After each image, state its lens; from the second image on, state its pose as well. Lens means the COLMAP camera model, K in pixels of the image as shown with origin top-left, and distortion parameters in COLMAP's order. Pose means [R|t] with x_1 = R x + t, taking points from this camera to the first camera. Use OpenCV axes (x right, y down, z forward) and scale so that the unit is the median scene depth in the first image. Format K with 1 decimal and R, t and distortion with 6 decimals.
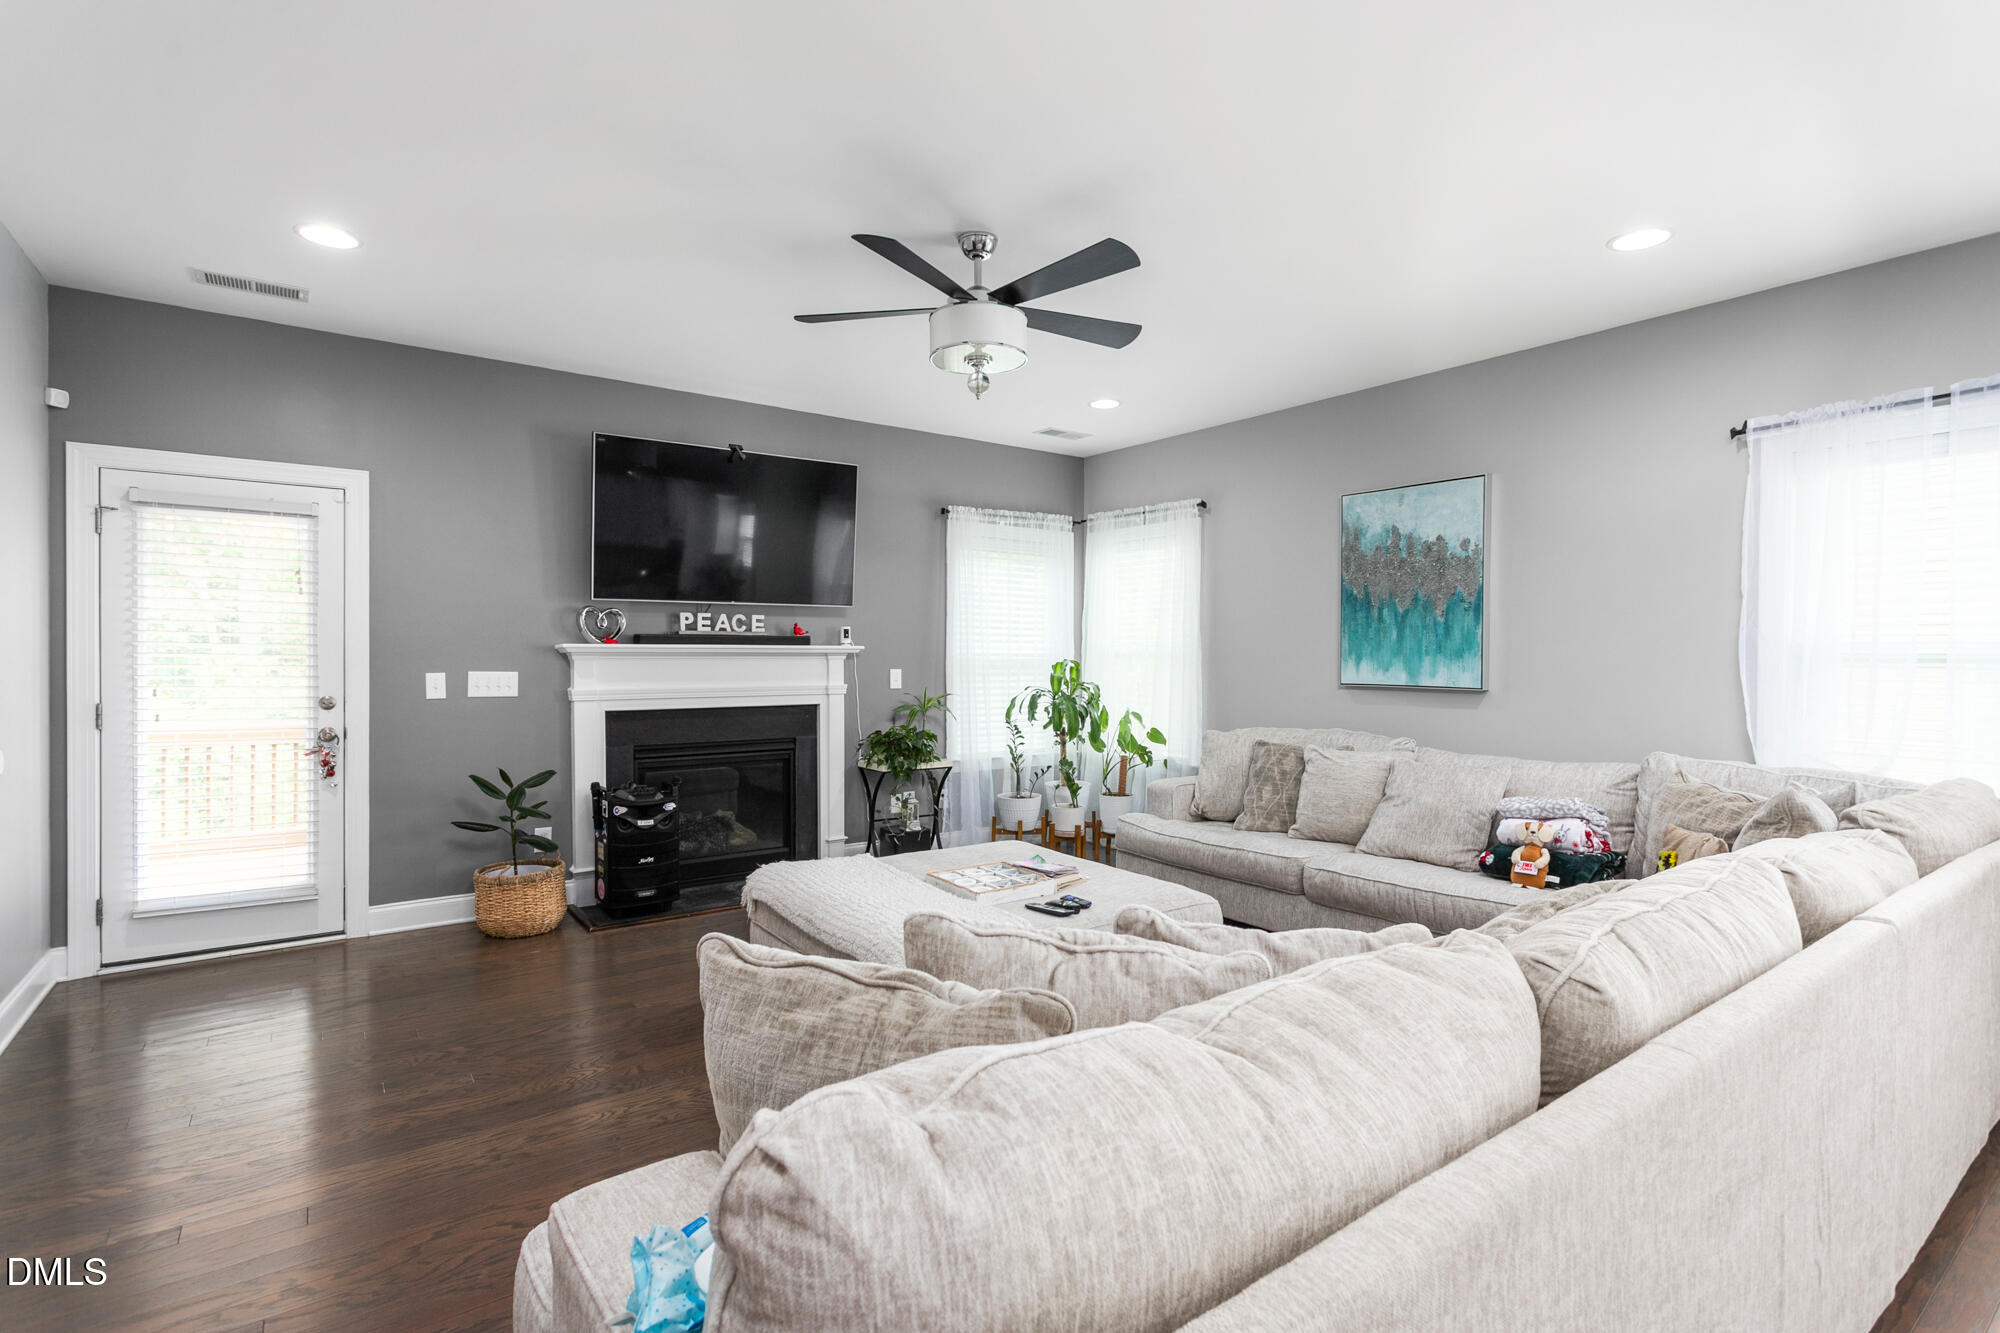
lens RADIAL K [[973.0, 0, 998.4], [0, 973.0, 664.7], [0, 0, 1]] dist [0.000992, 0.000942]
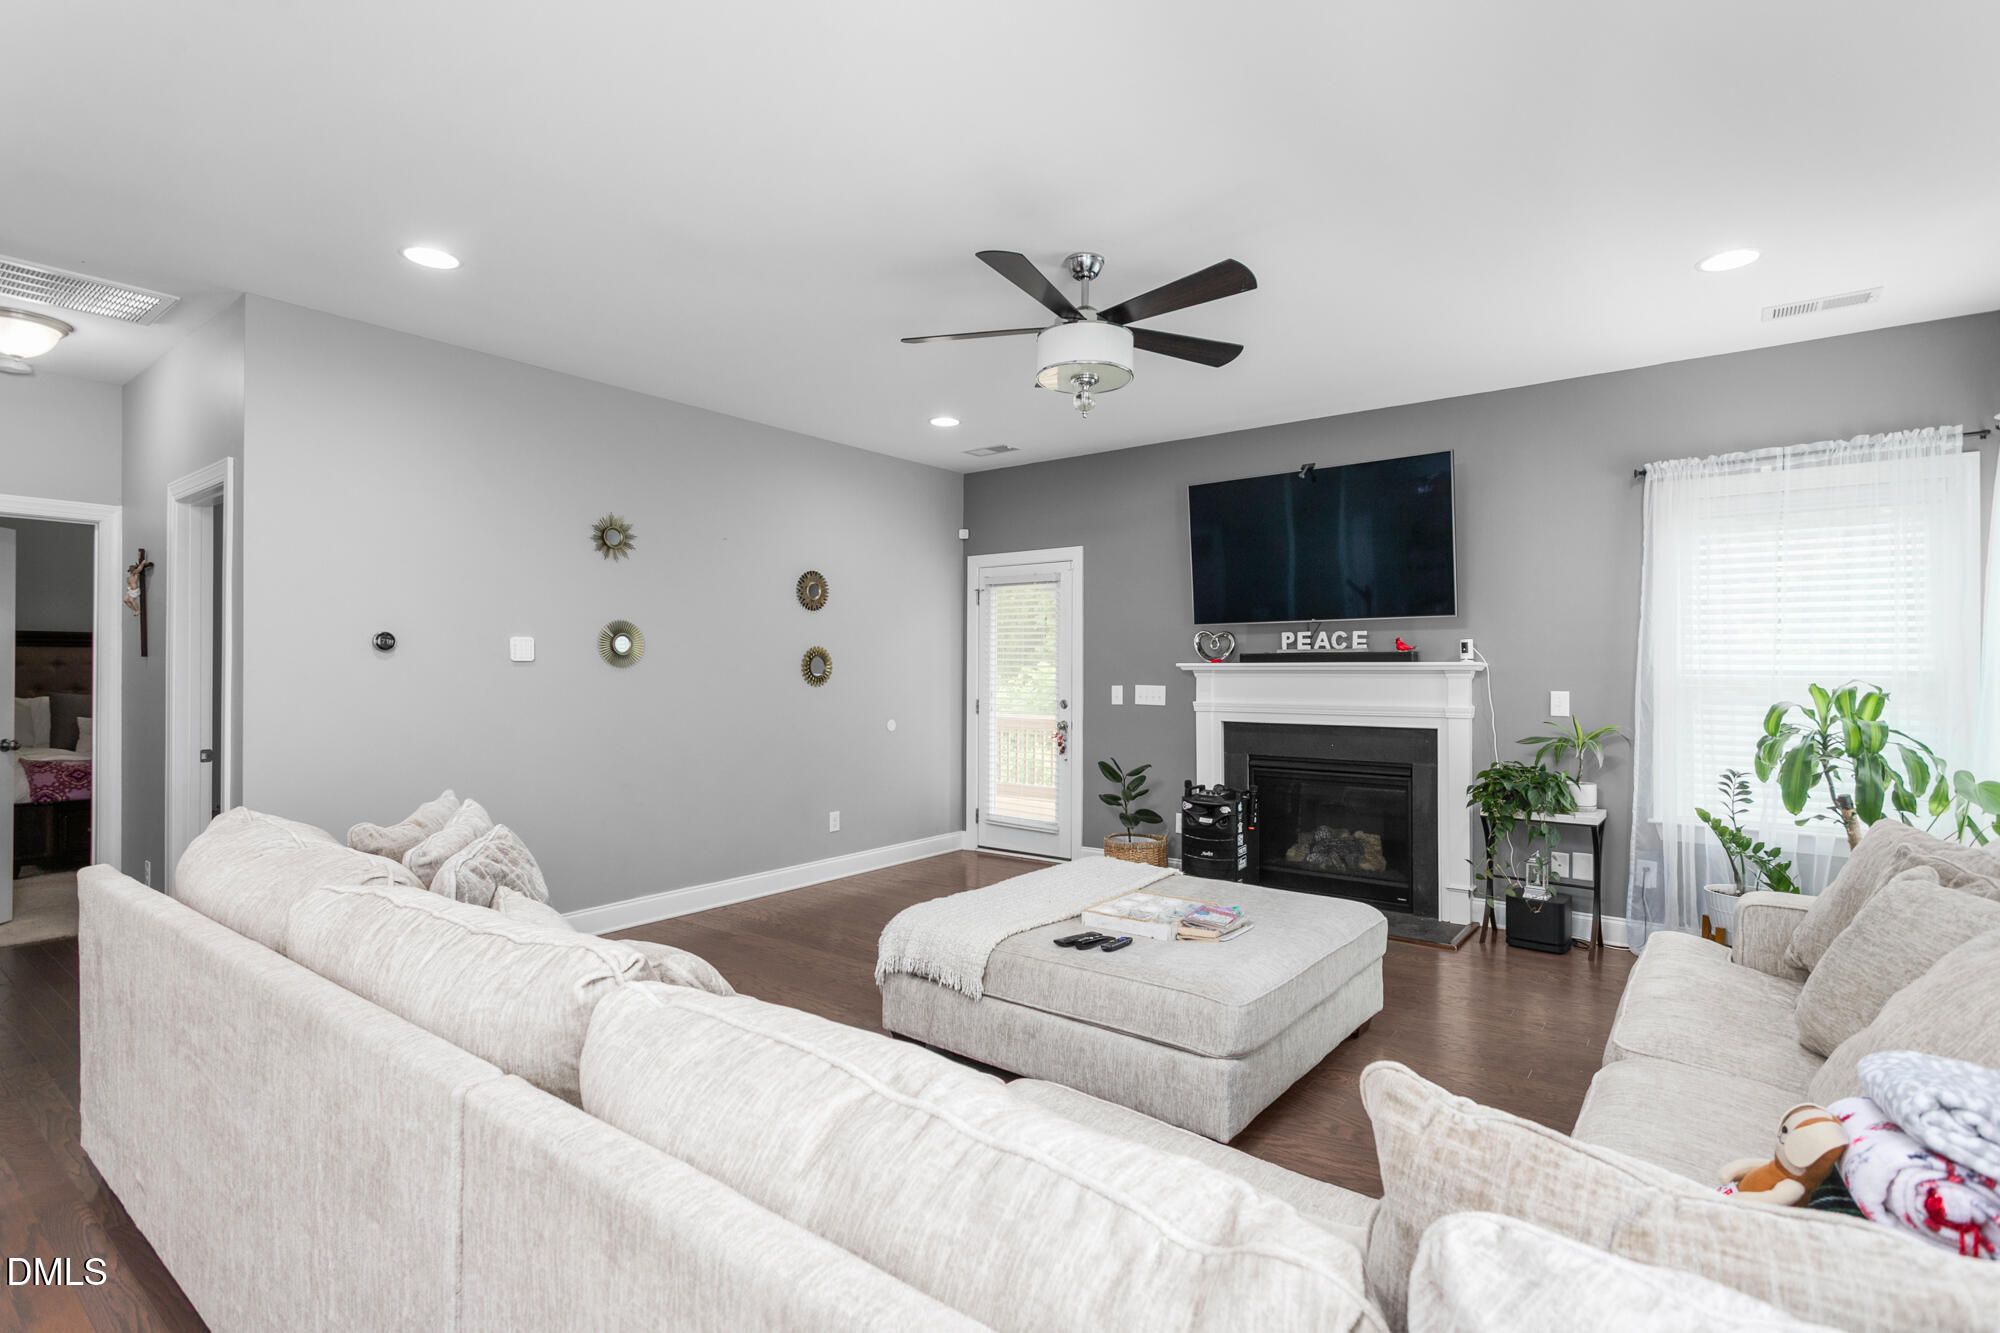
lens RADIAL K [[973.0, 0, 1000.2], [0, 973.0, 668.1], [0, 0, 1]] dist [0.000992, 0.000942]
pose [[0.267587, -0.002933, -0.963529, 0.610030], [-0.009677, 0.999937, -0.005731, -0.005795], [0.963485, 0.010857, 0.267542, 0.421228]]
